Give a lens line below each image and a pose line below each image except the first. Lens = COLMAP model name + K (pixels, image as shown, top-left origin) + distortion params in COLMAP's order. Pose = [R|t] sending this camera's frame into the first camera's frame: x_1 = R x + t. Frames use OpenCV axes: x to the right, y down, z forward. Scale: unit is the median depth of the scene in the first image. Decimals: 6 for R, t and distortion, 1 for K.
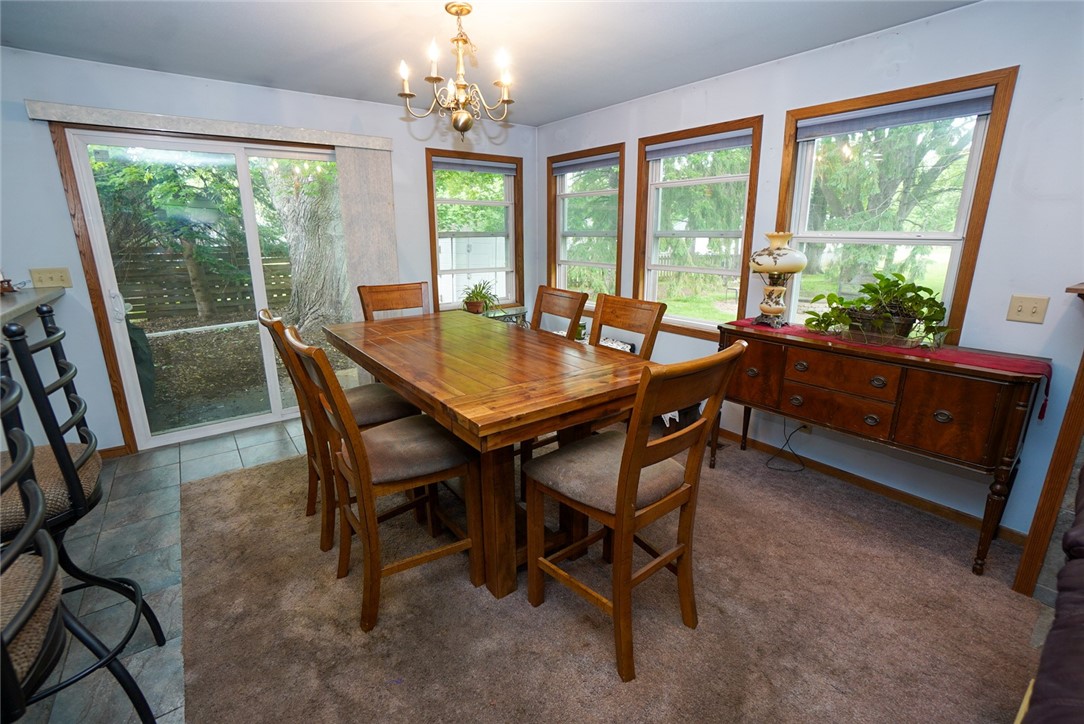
lens RADIAL K [[476.6, 0, 546.7], [0, 476.6, 356.2], [0, 0, 1]] dist [-0.039913, 0.000173]
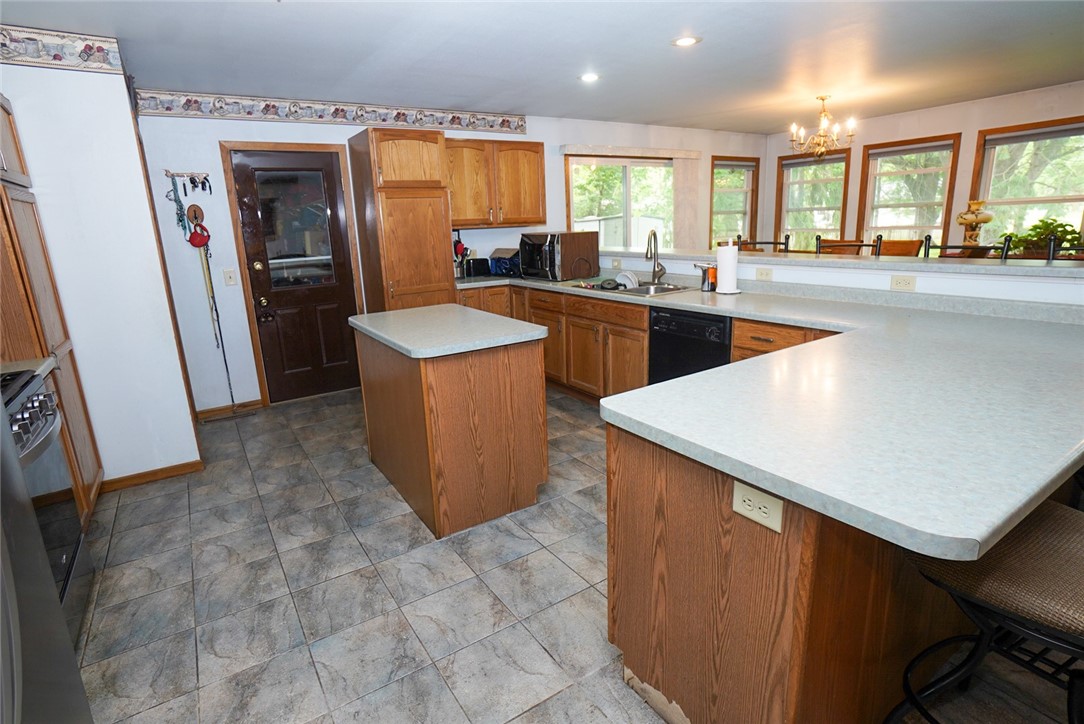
lens RADIAL K [[569.1, 0, 527.3], [0, 569.1, 358.8], [0, 0, 1]] dist [0.011126, 0.001499]
pose [[0.998060, -0.018001, -0.059606, -1.050600], [0.017468, 0.999803, -0.009446, 0.315301], [0.059764, 0.008387, 0.998177, -1.229042]]
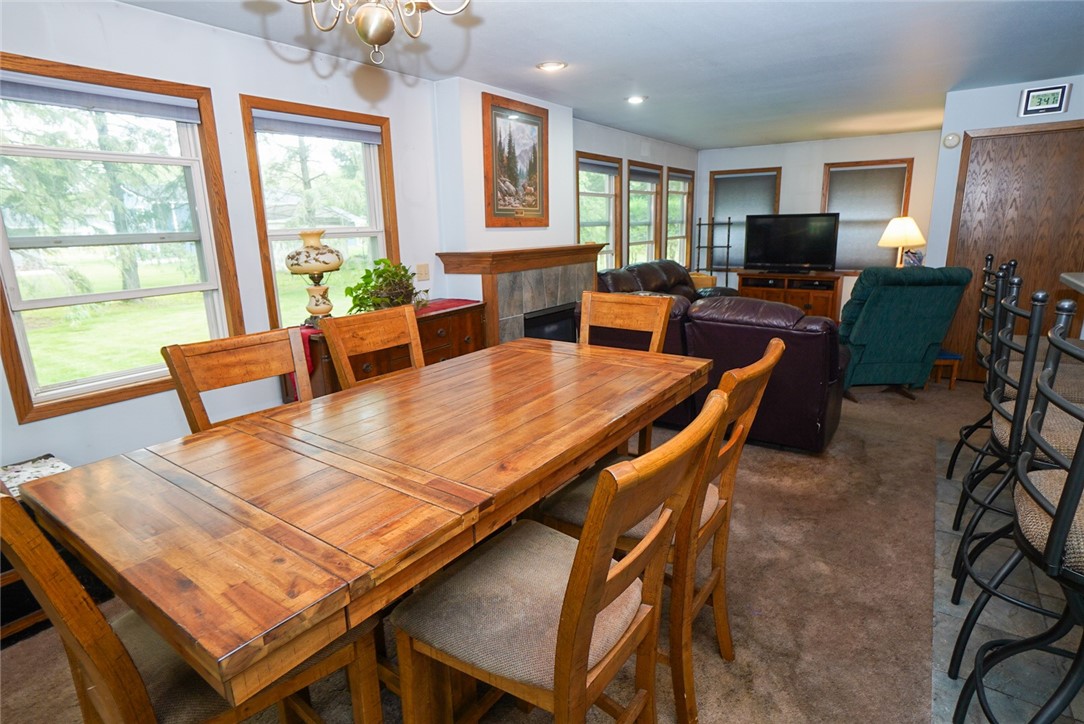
lens RADIAL K [[569.1, 0, 527.3], [0, 569.1, 358.8], [0, 0, 1]] dist [0.011126, 0.001499]
pose [[-0.294902, -0.205221, 0.933229, -0.755575], [0.270885, 0.918640, 0.287613, -0.228394], [-0.916326, 0.337616, -0.215318, 0.899578]]
